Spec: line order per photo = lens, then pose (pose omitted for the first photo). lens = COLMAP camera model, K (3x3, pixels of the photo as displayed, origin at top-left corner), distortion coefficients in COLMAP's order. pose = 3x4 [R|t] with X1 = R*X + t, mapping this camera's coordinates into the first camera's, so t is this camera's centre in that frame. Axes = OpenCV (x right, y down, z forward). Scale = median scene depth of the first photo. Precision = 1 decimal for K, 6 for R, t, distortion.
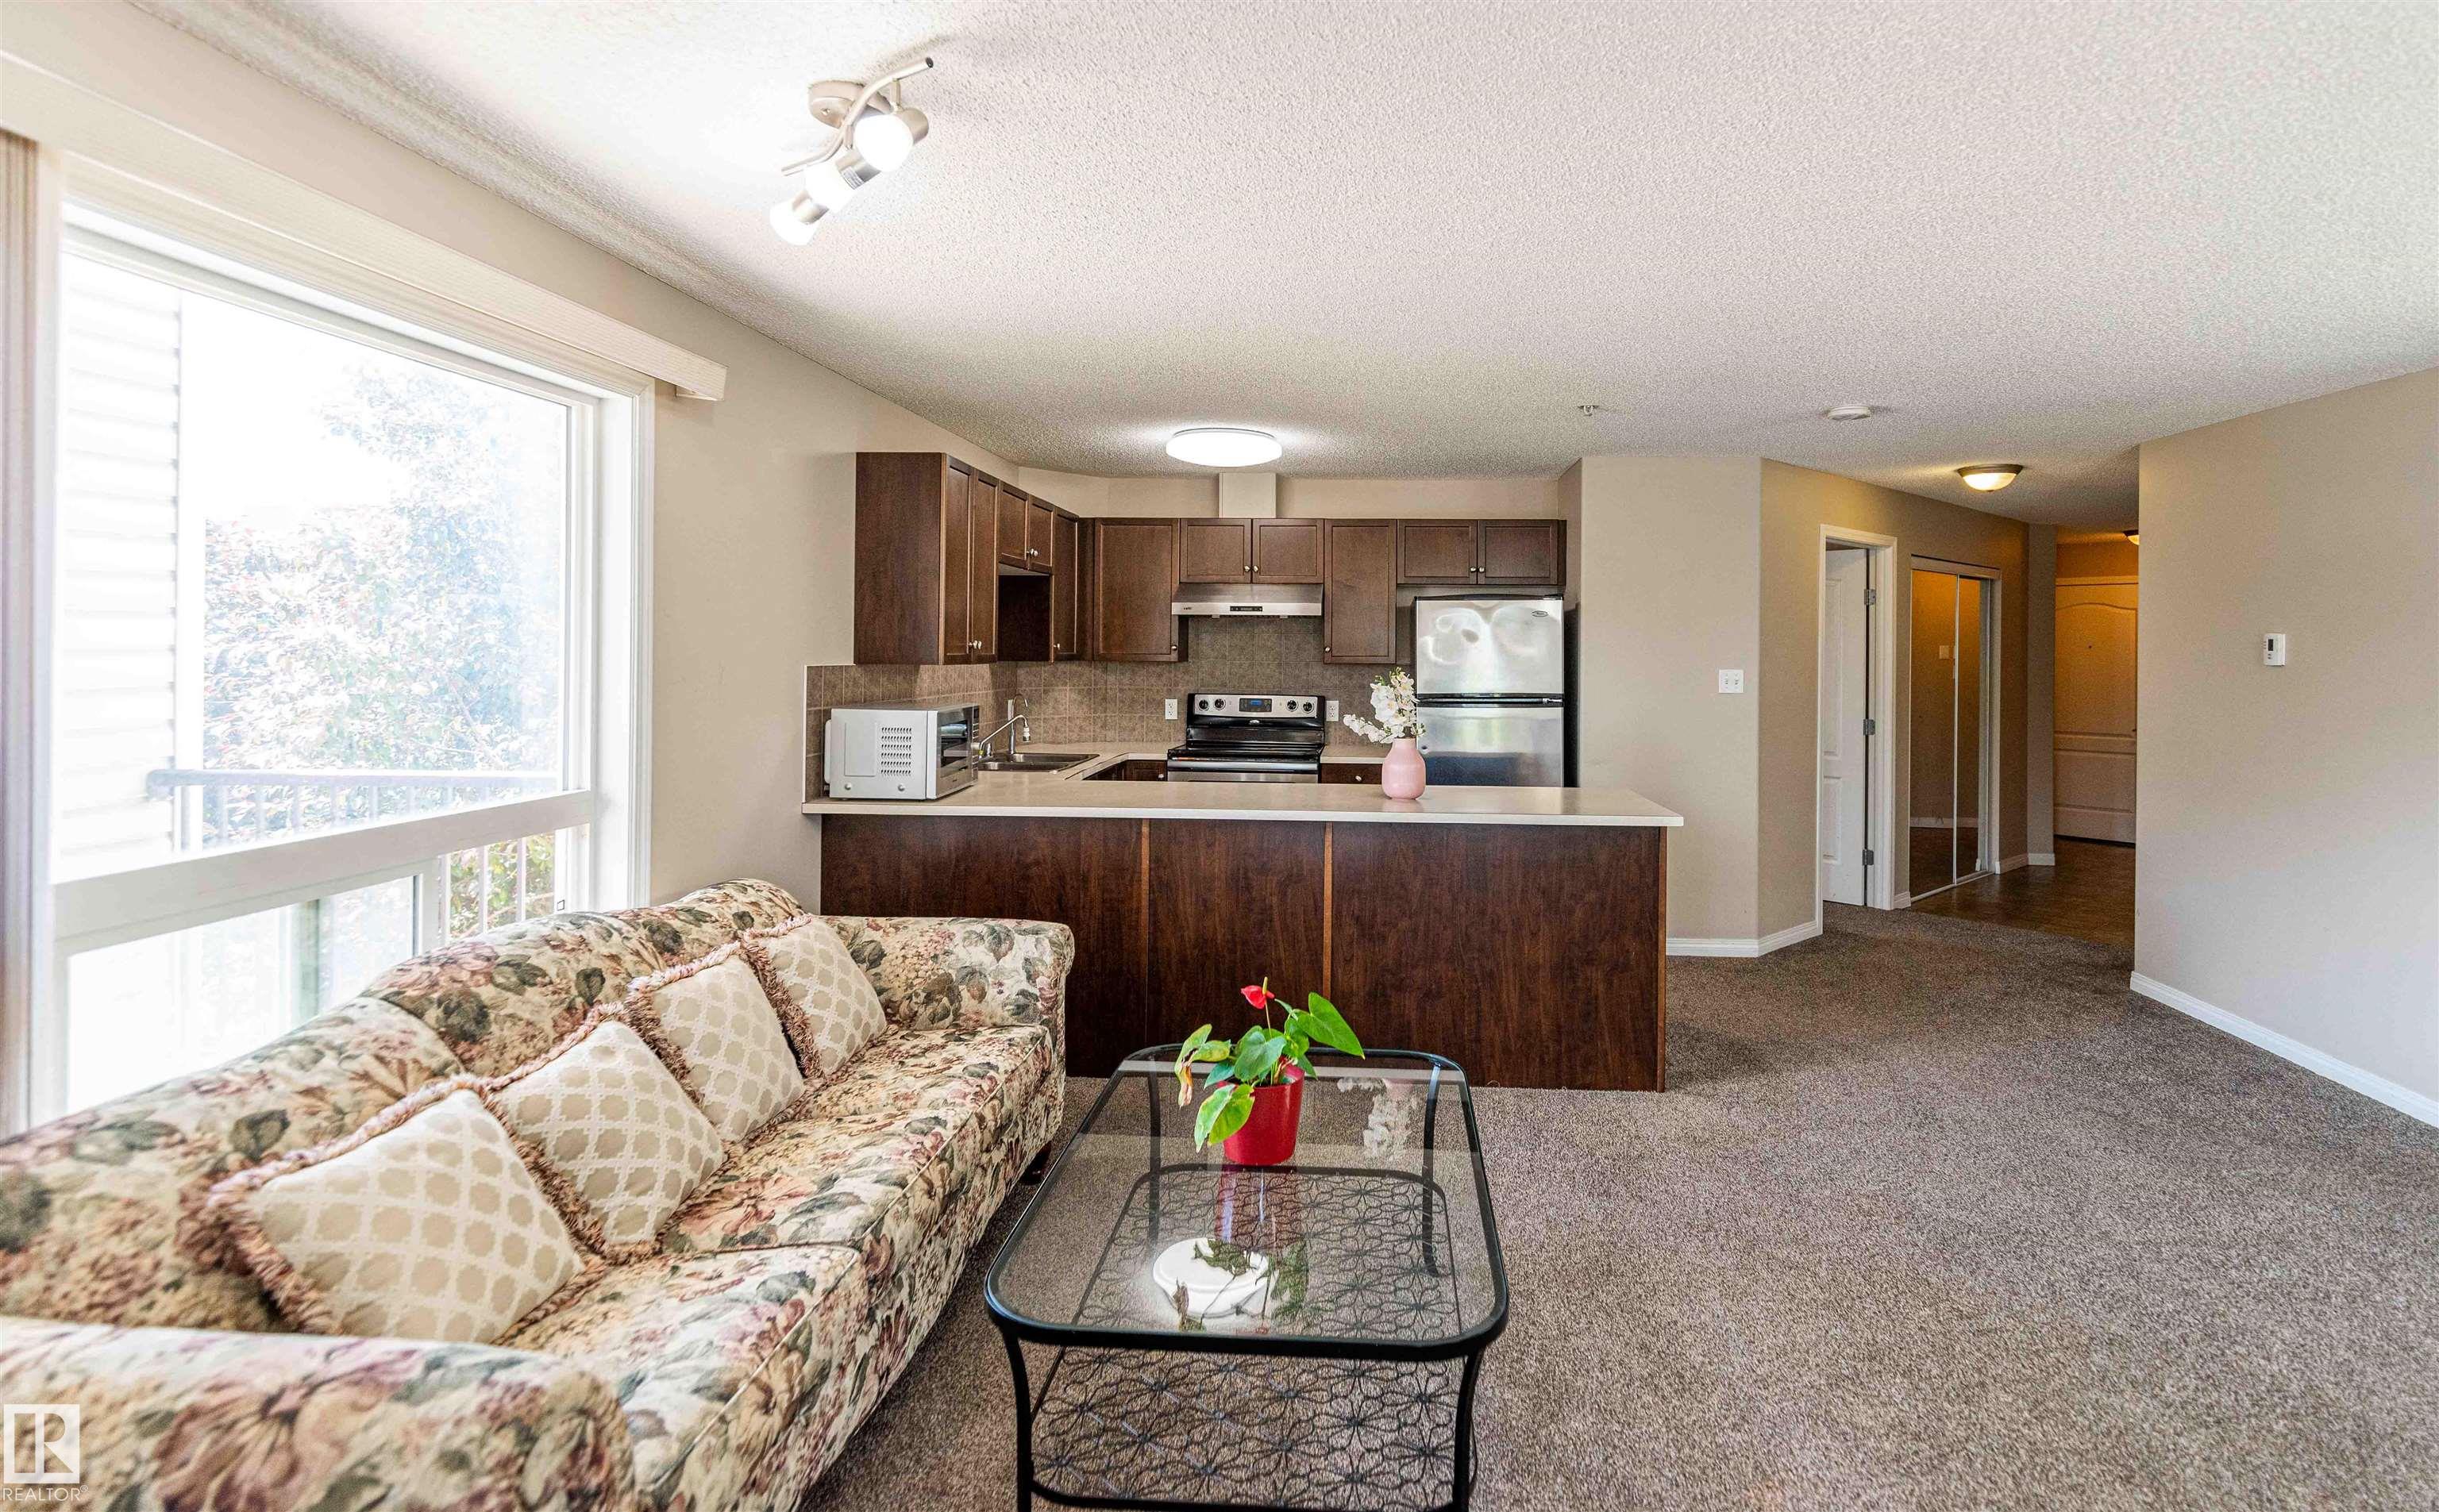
lens RADIAL K [[1136.6, 0, 1307.0], [0, 1136.6, 649.8], [0, 0, 1]] dist [-0.000781, 0.000141]
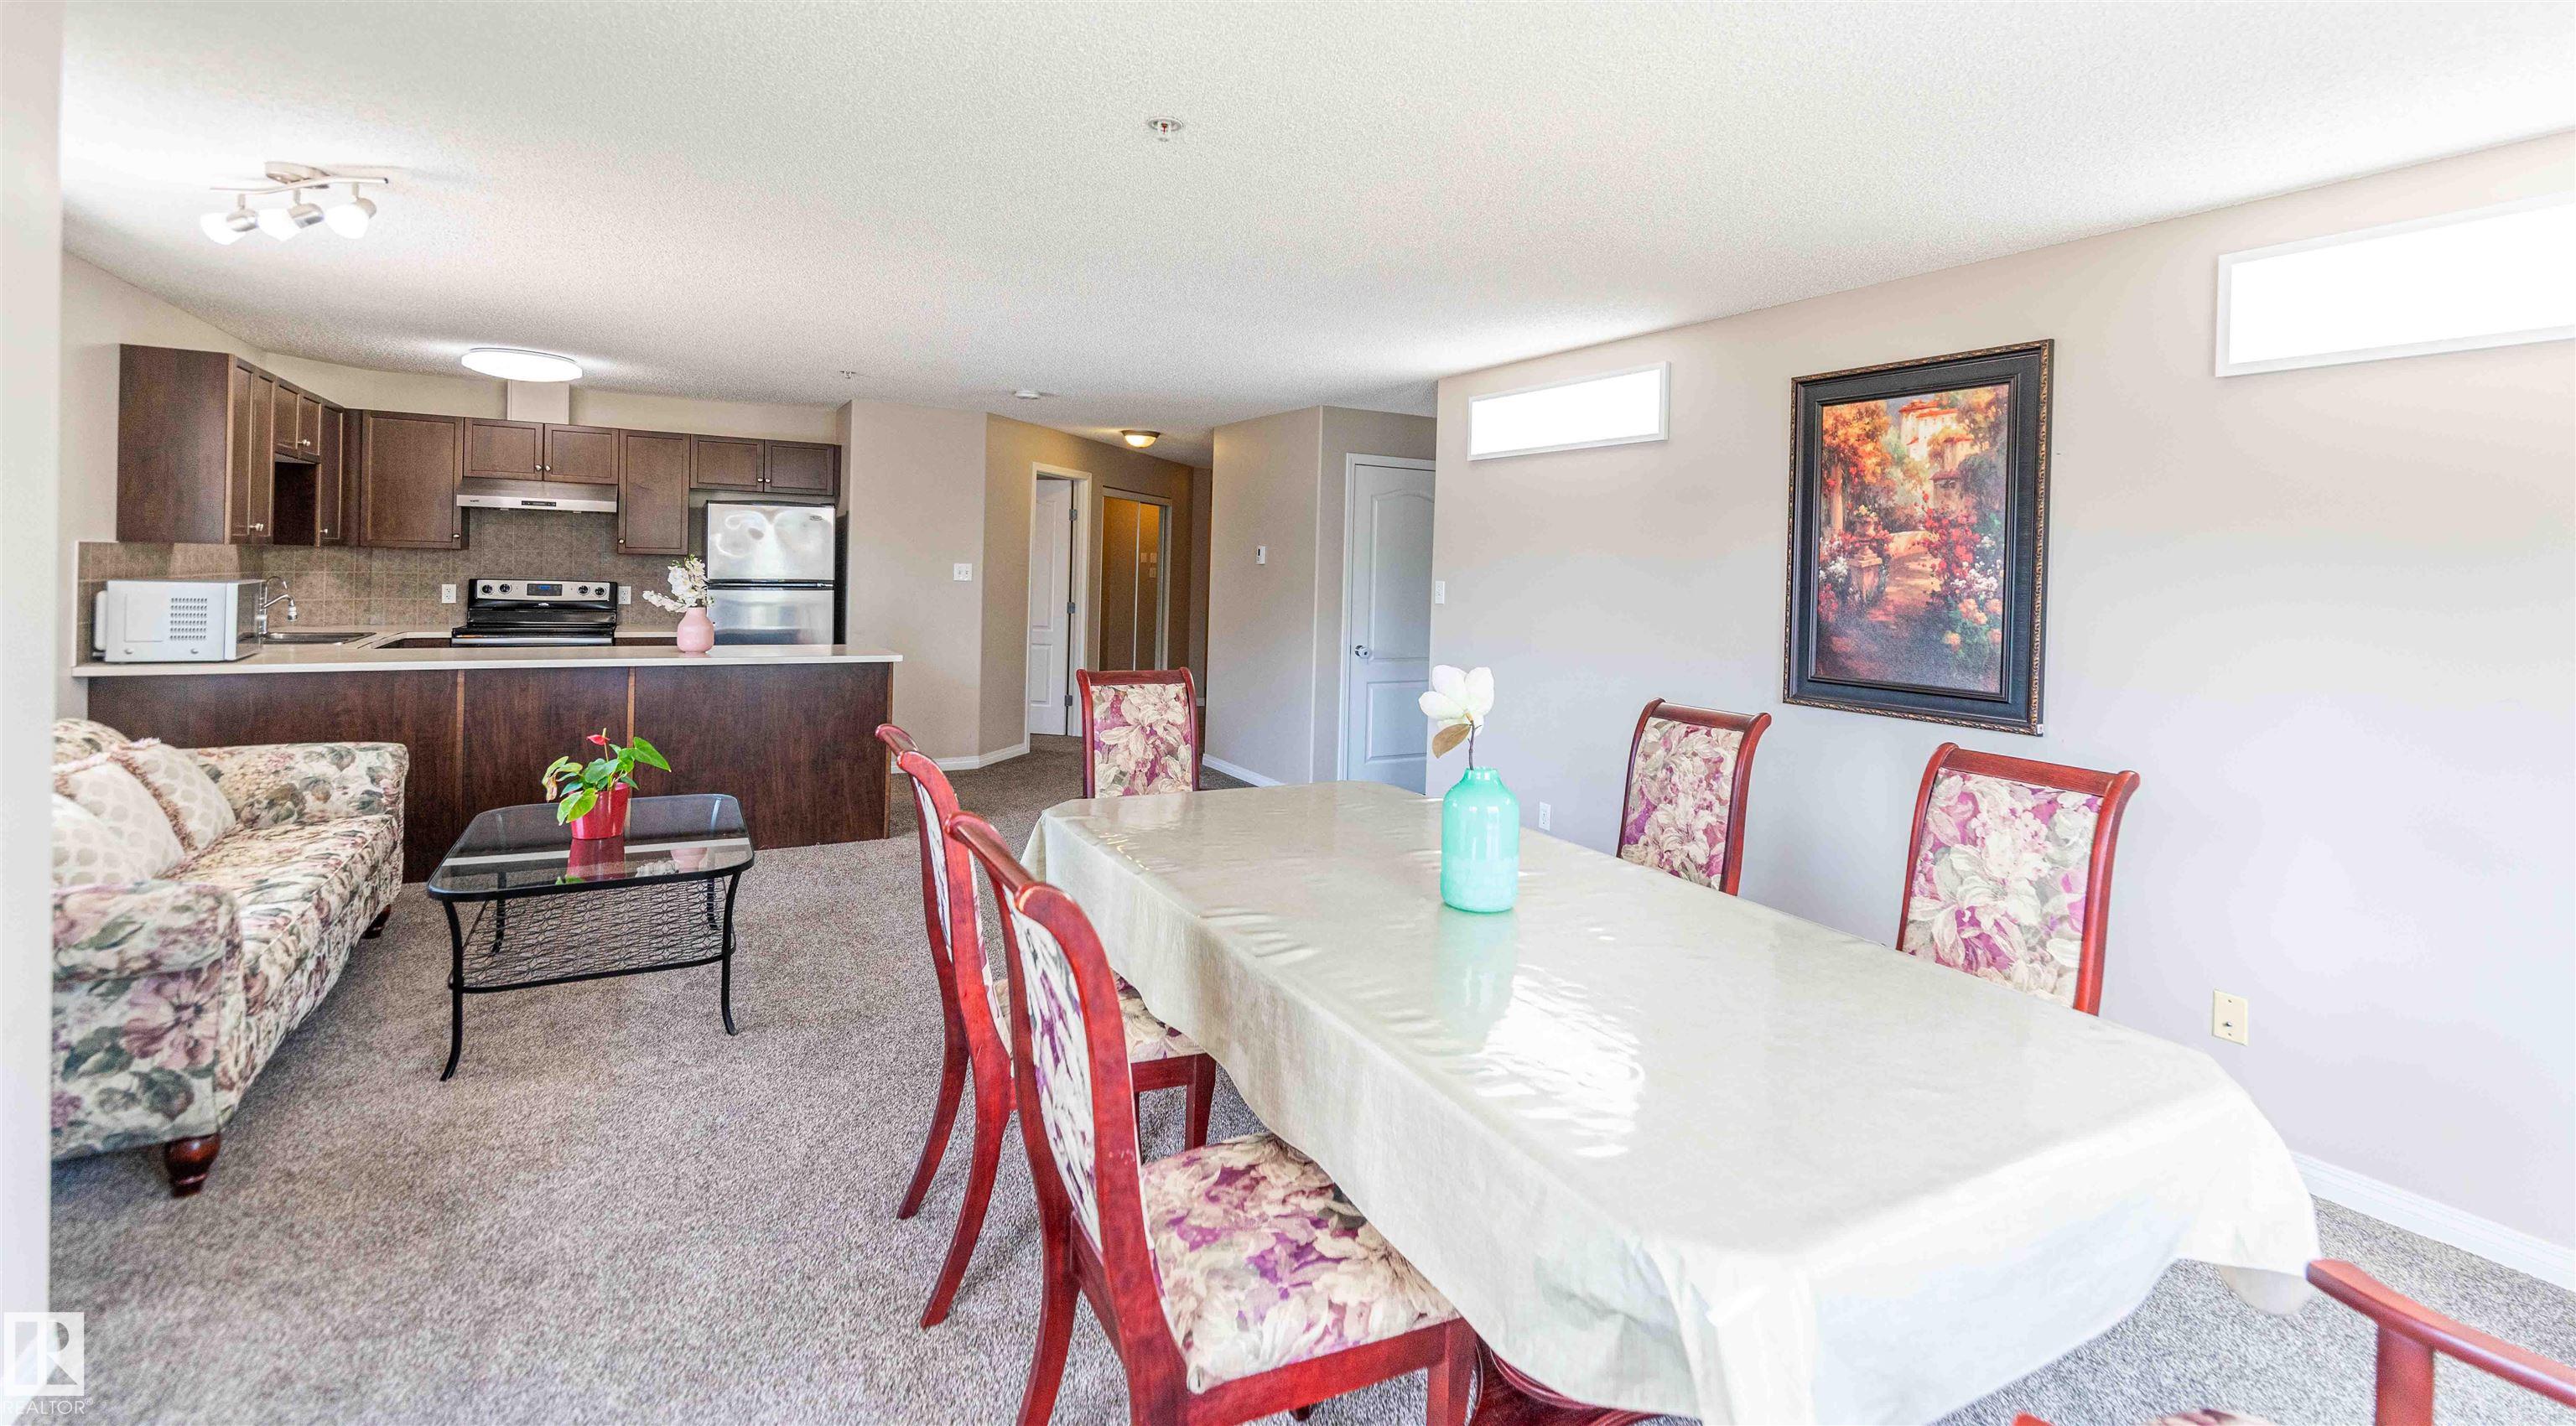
lens RADIAL K [[1133.2, 0, 1315.1], [0, 1133.2, 579.0], [0, 0, 1]] dist [-0.000977, -0.000170]
pose [[0.831945, 0.008477, 0.554793, -0.045675], [-0.020008, 0.999691, 0.014730, 0.008979], [-0.554497, -0.023355, 0.831858, -0.480369]]
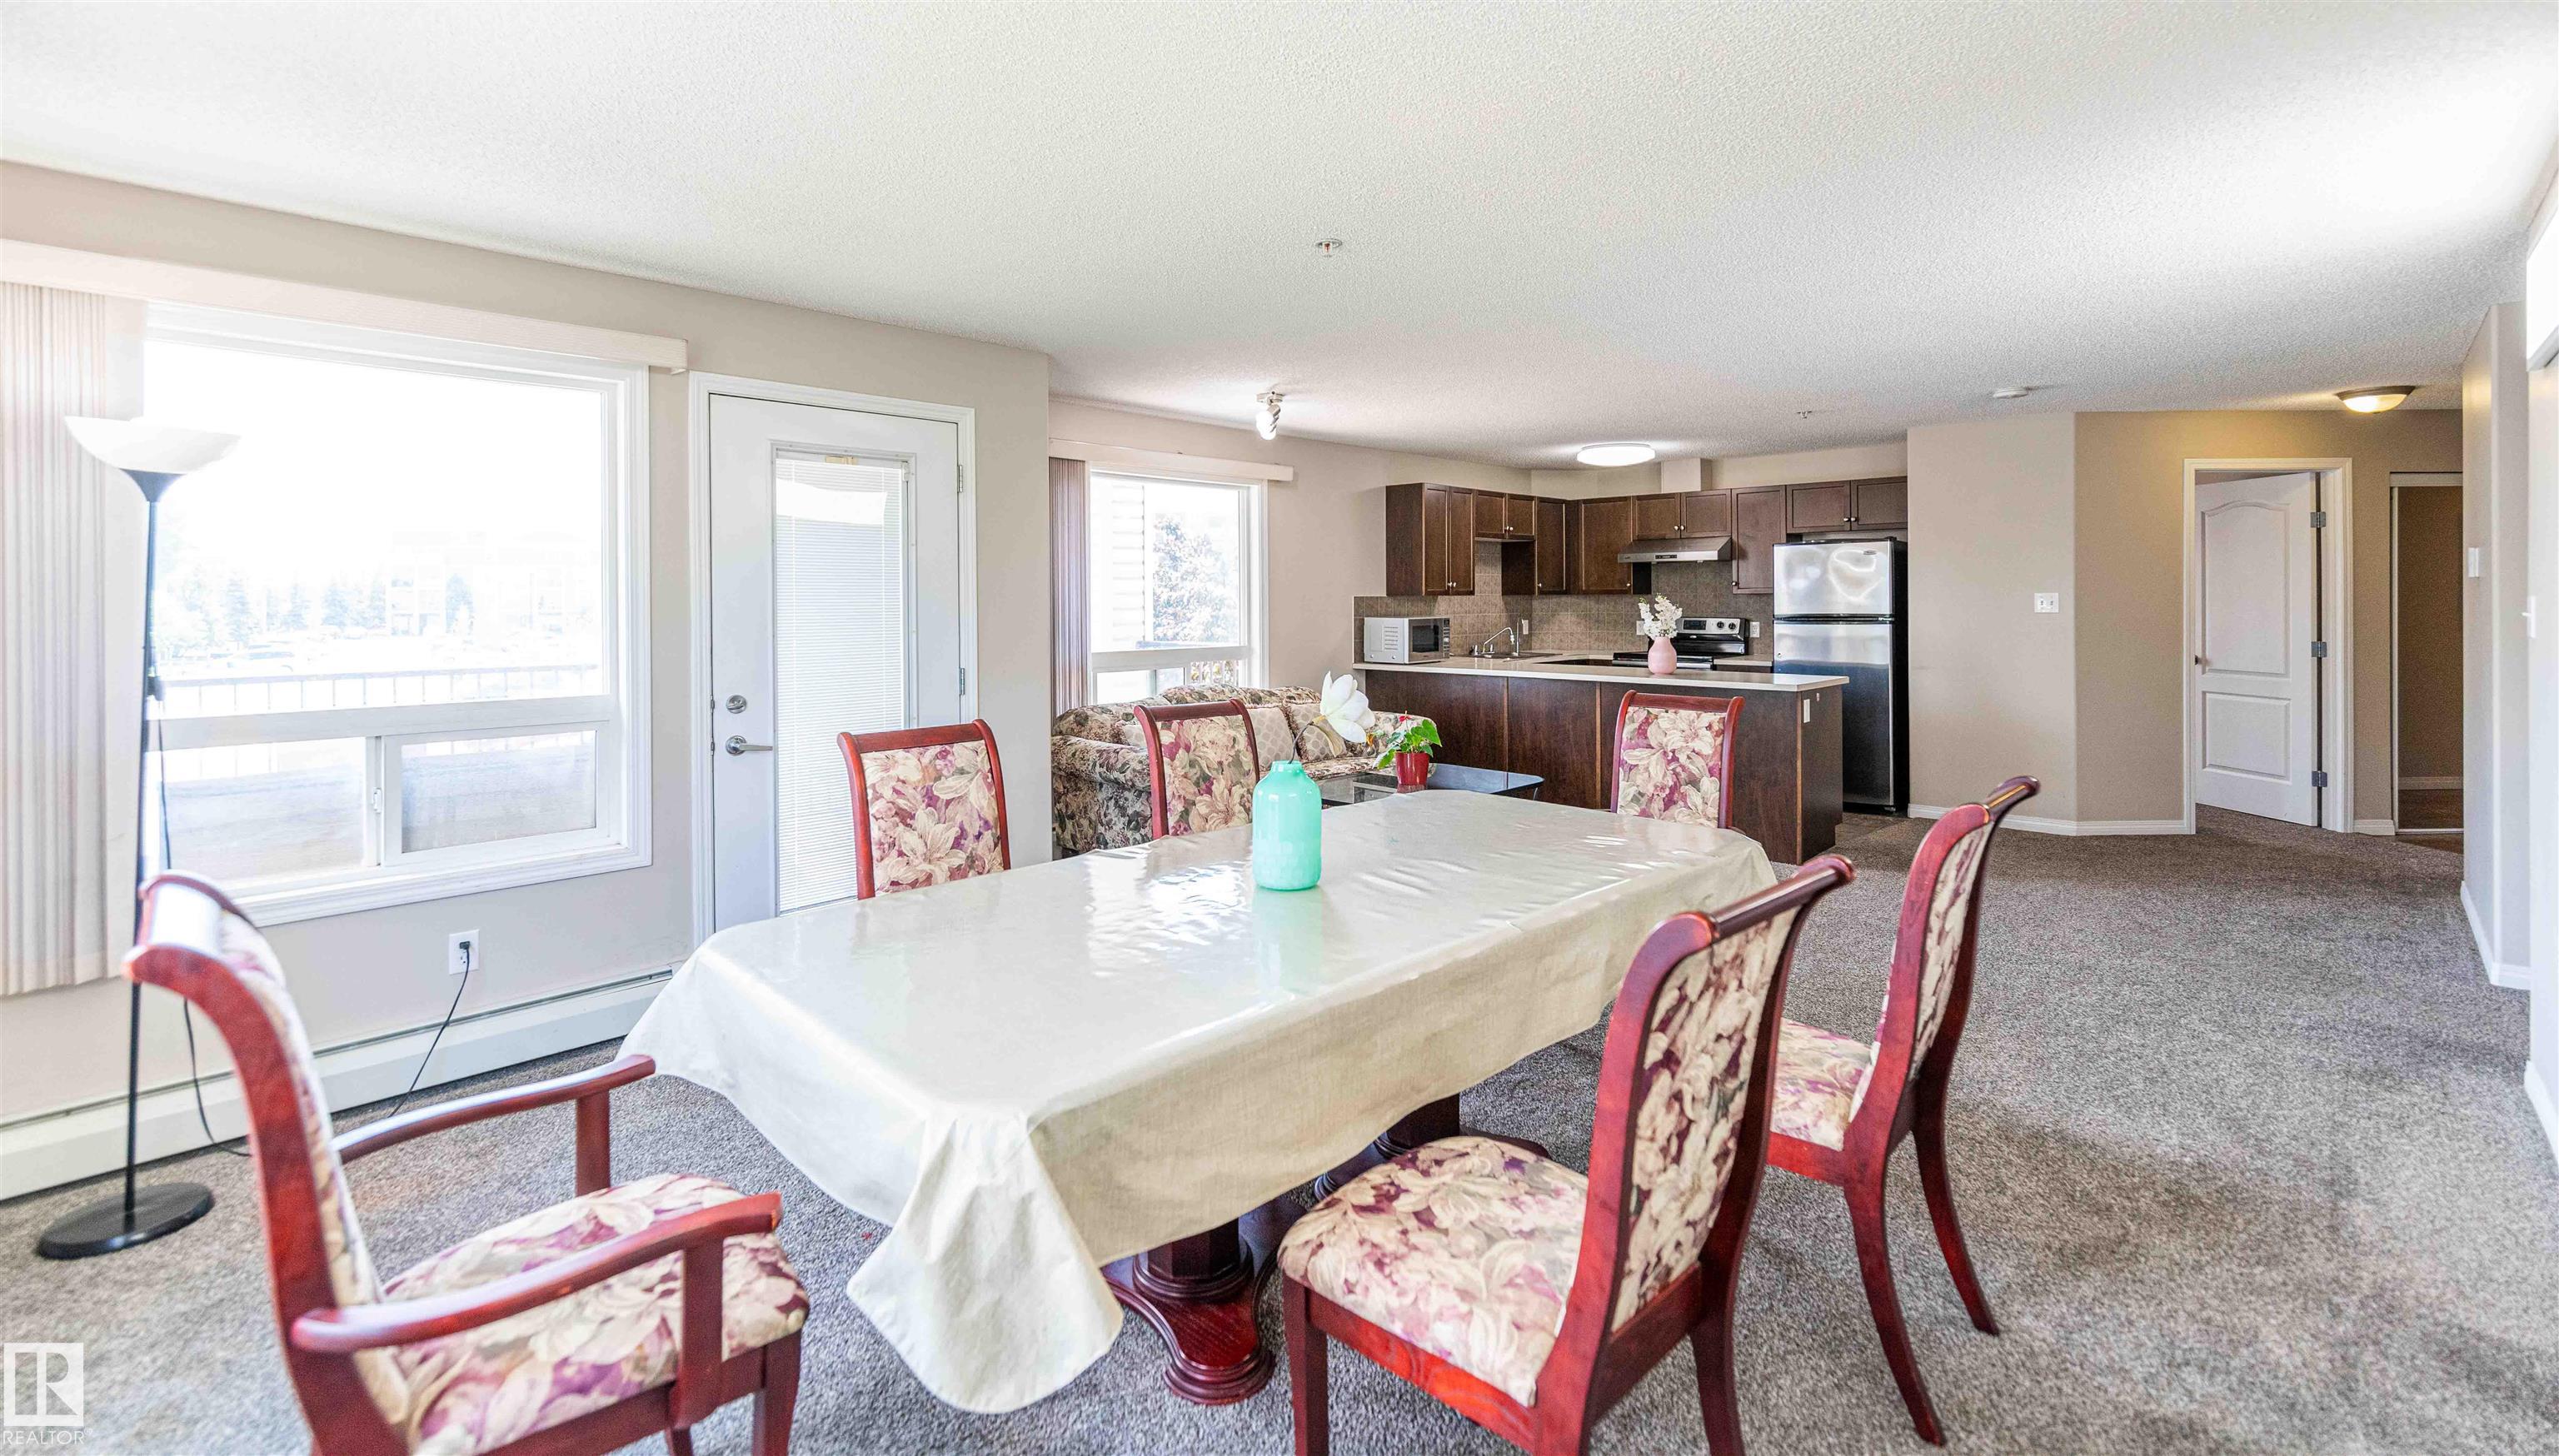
lens RADIAL K [[1147.2, 0, 1277.5], [0, 1147.2, 598.6], [0, 0, 1]] dist [0.001435, 0.000204]
pose [[0.745668, -0.013259, -0.666186, 0.705518], [0.013857, 0.999894, -0.004391, 0.021469], [0.666174, -0.005957, 0.745773, -0.533944]]
